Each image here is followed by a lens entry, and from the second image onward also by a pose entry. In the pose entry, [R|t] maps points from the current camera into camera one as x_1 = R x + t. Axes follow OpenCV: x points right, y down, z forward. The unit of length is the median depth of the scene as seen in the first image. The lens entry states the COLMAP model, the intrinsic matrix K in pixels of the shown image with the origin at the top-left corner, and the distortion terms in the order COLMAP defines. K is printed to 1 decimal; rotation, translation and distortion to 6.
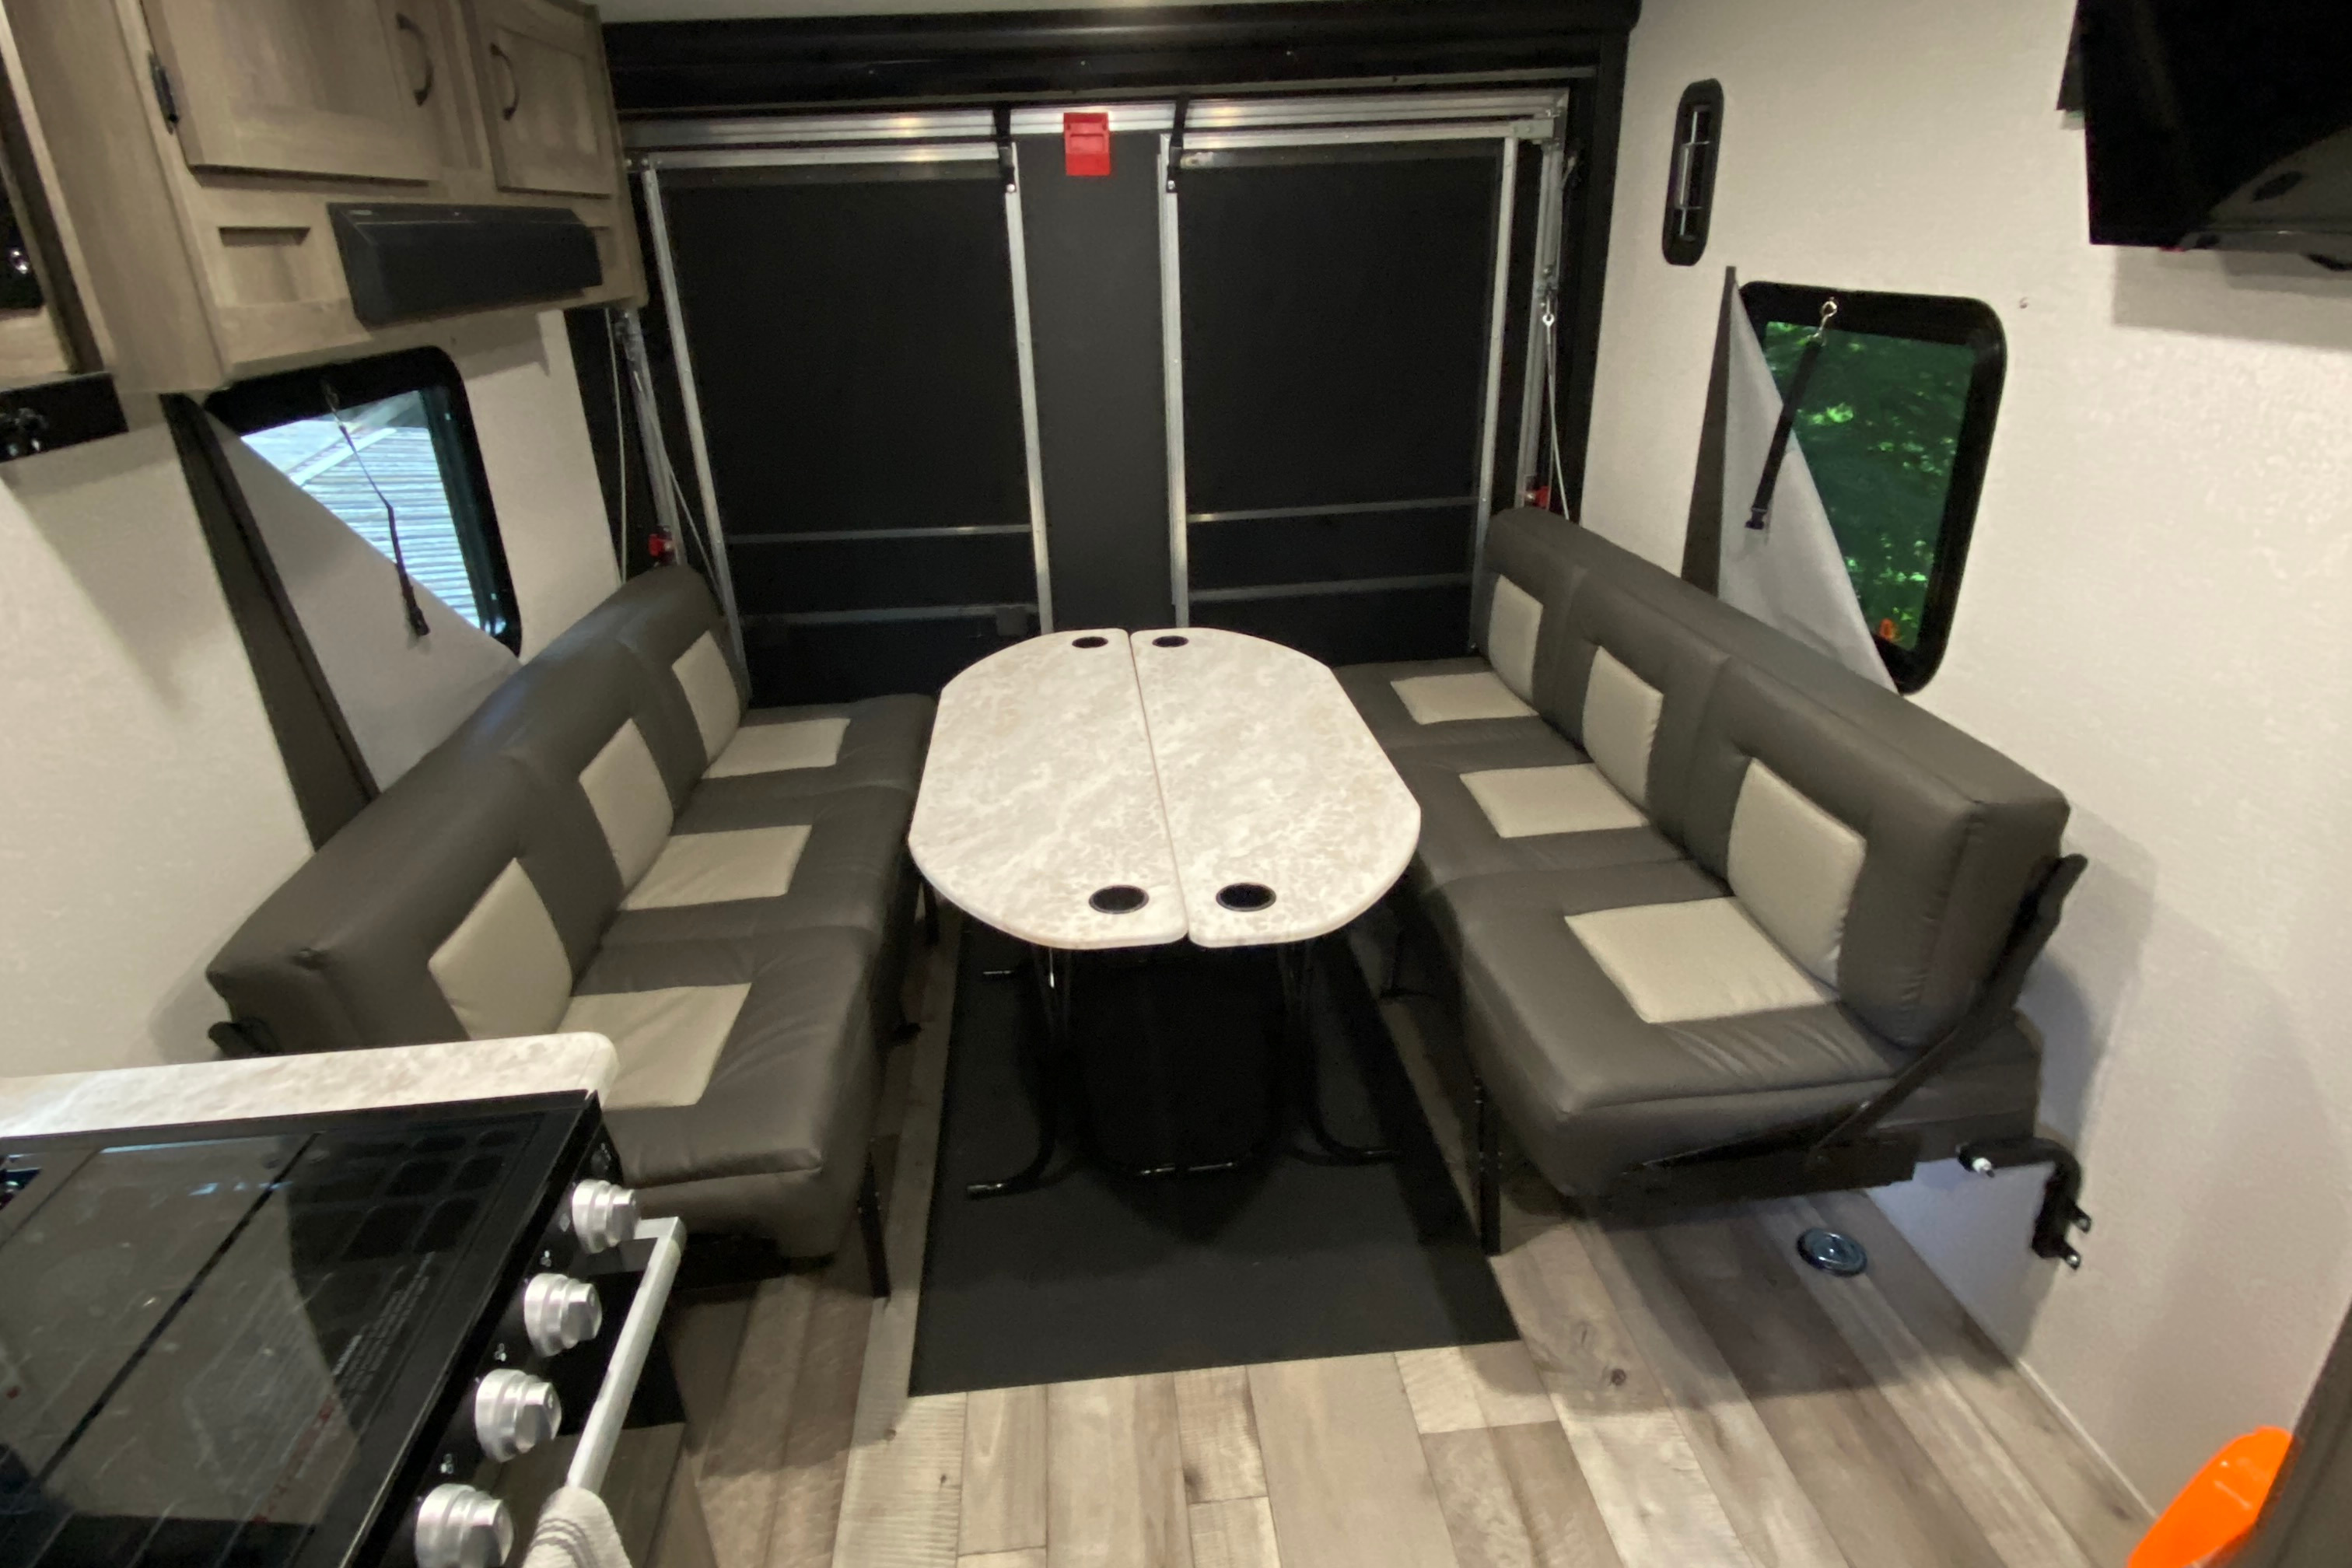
lens RADIAL K [[1271.5, 0, 1163.2], [0, 1271.5, 782.1], [0, 0, 1]] dist [0.015350, -0.018942]
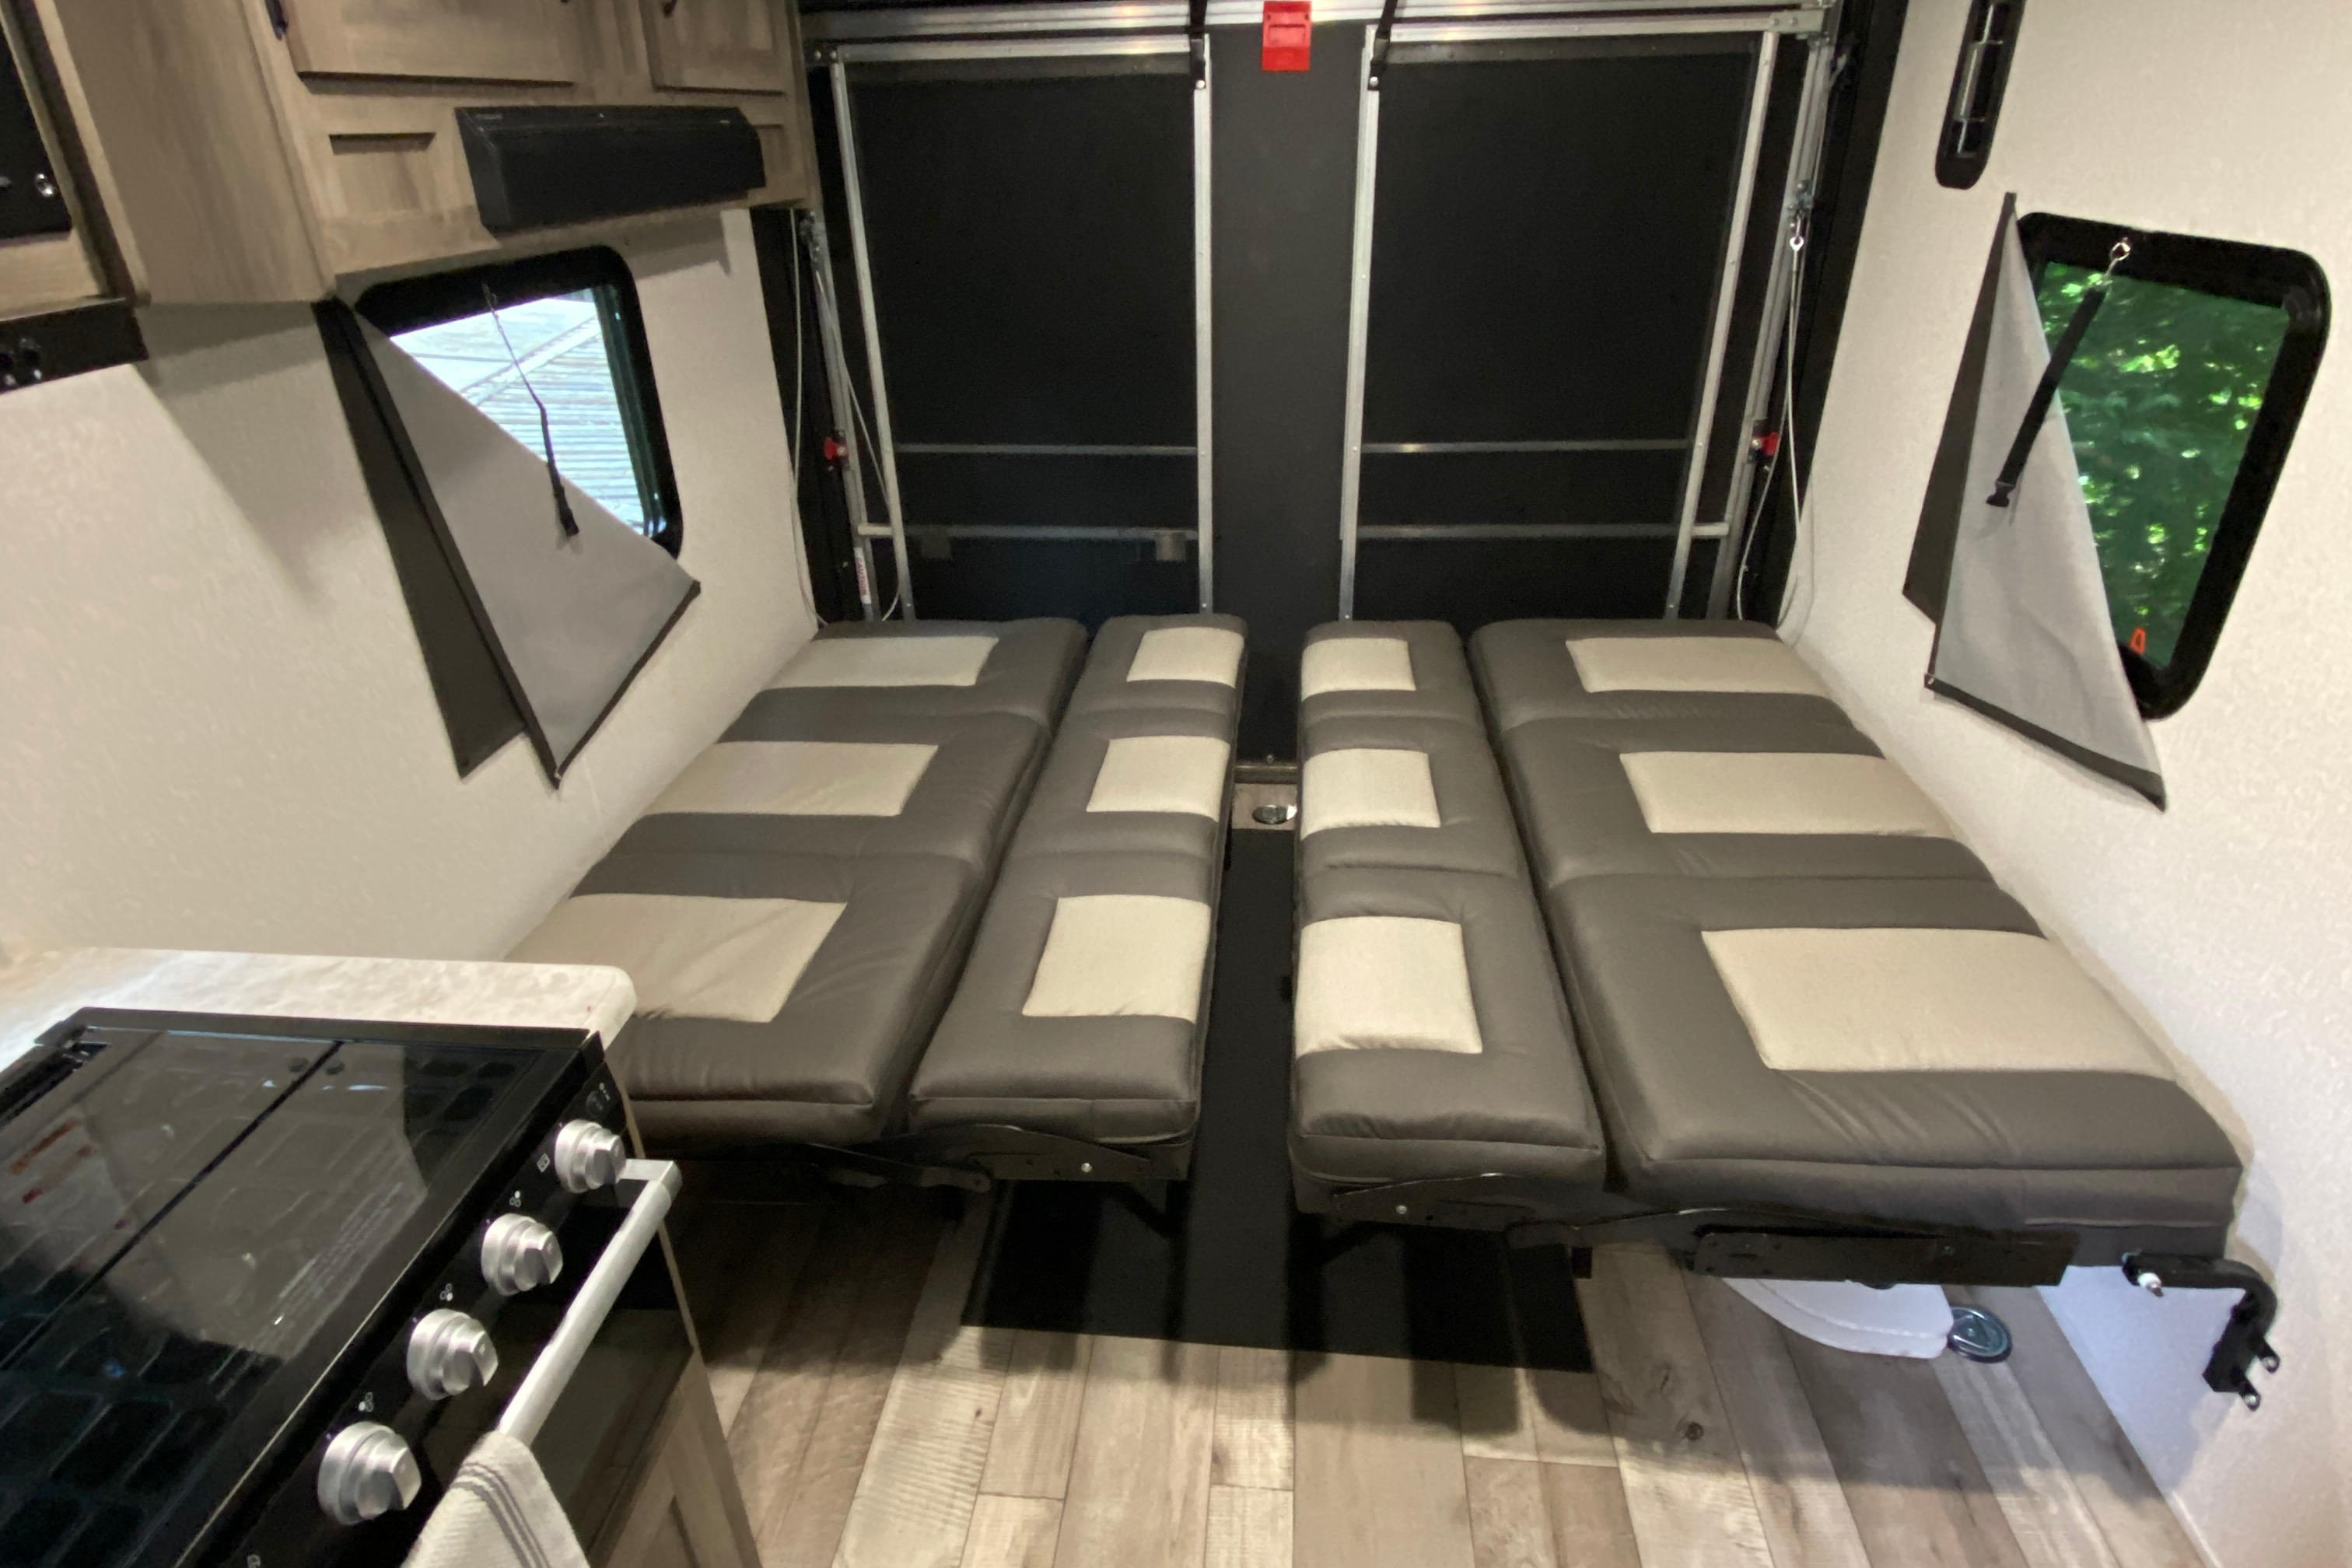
lens RADIAL K [[1271.5, 0, 1163.2], [0, 1271.5, 782.1], [0, 0, 1]] dist [0.015350, -0.018942]
pose [[0.982569, 0.096422, -0.158939, 0.084128], [-0.084658, 0.993257, 0.079211, -0.044372], [0.165505, -0.064375, 0.984106, 0.058889]]
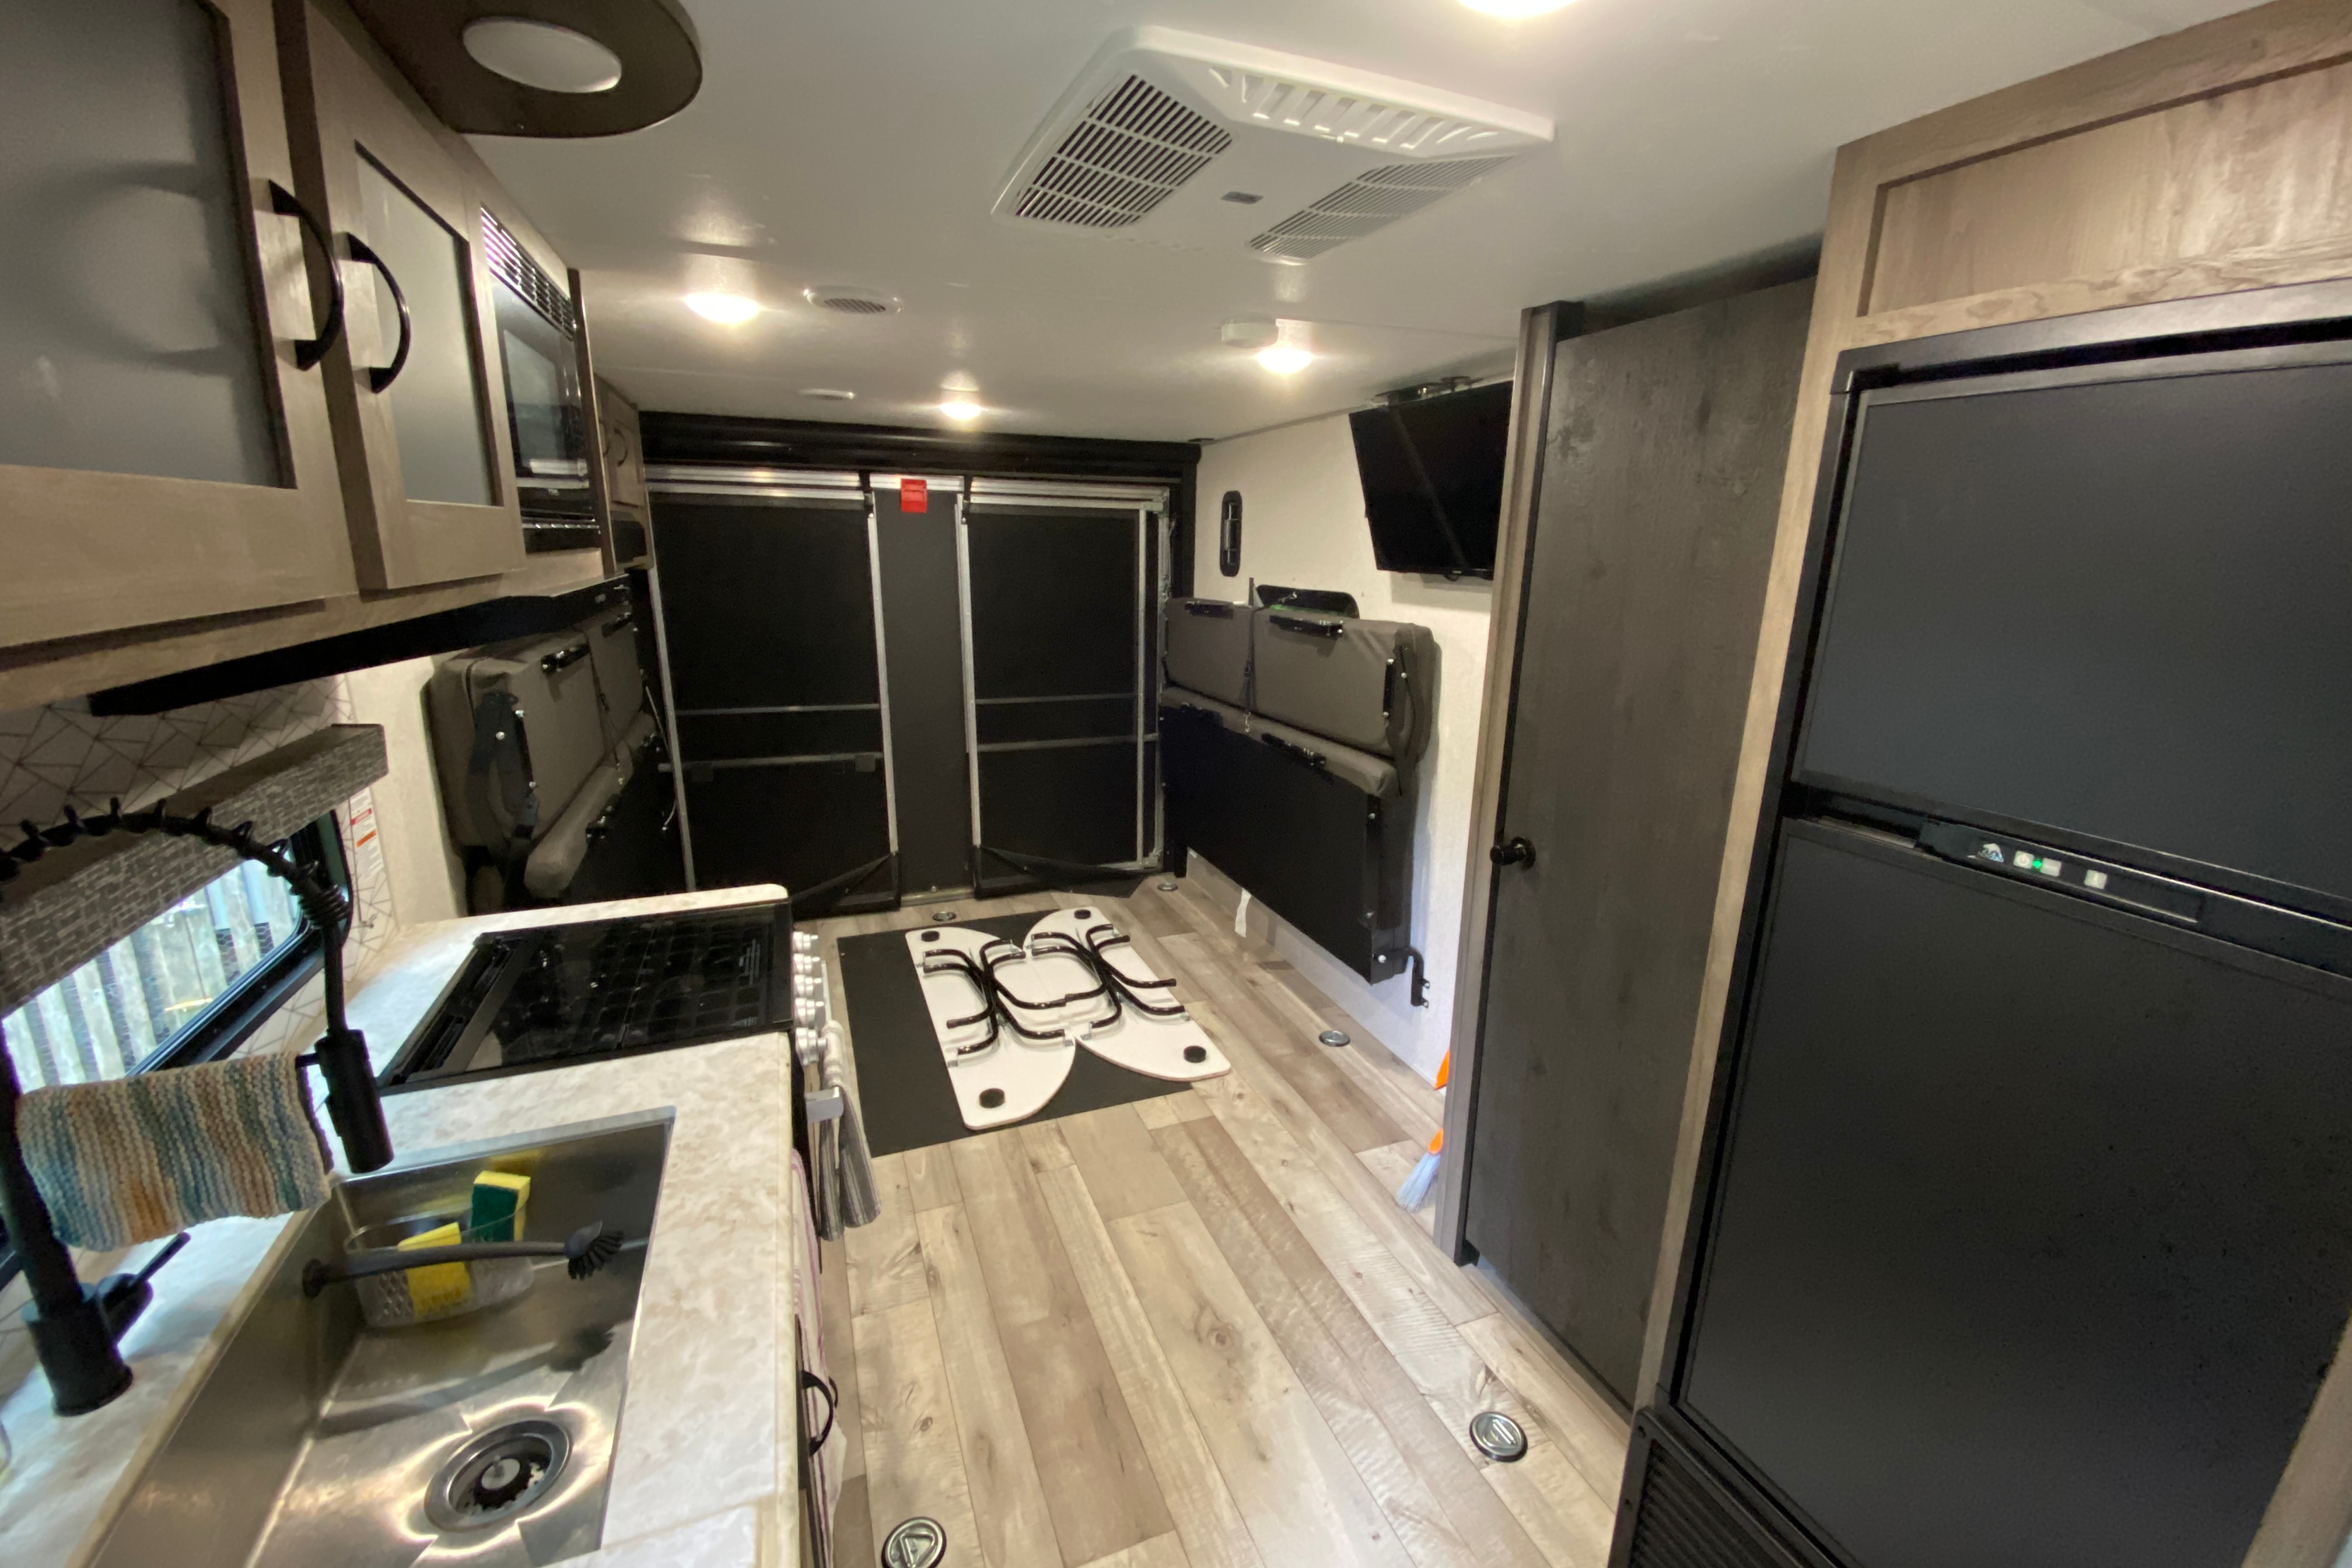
lens RADIAL K [[952.8, 0, 1181.5], [0, 952.8, 786.0], [0, 0, 1]] dist [0.078137, -0.000023]
pose [[0.953875, -0.020079, 0.299533, -0.186867], [0.069491, 0.985429, -0.155241, 0.223180], [-0.292052, 0.168896, 0.941371, -0.512153]]
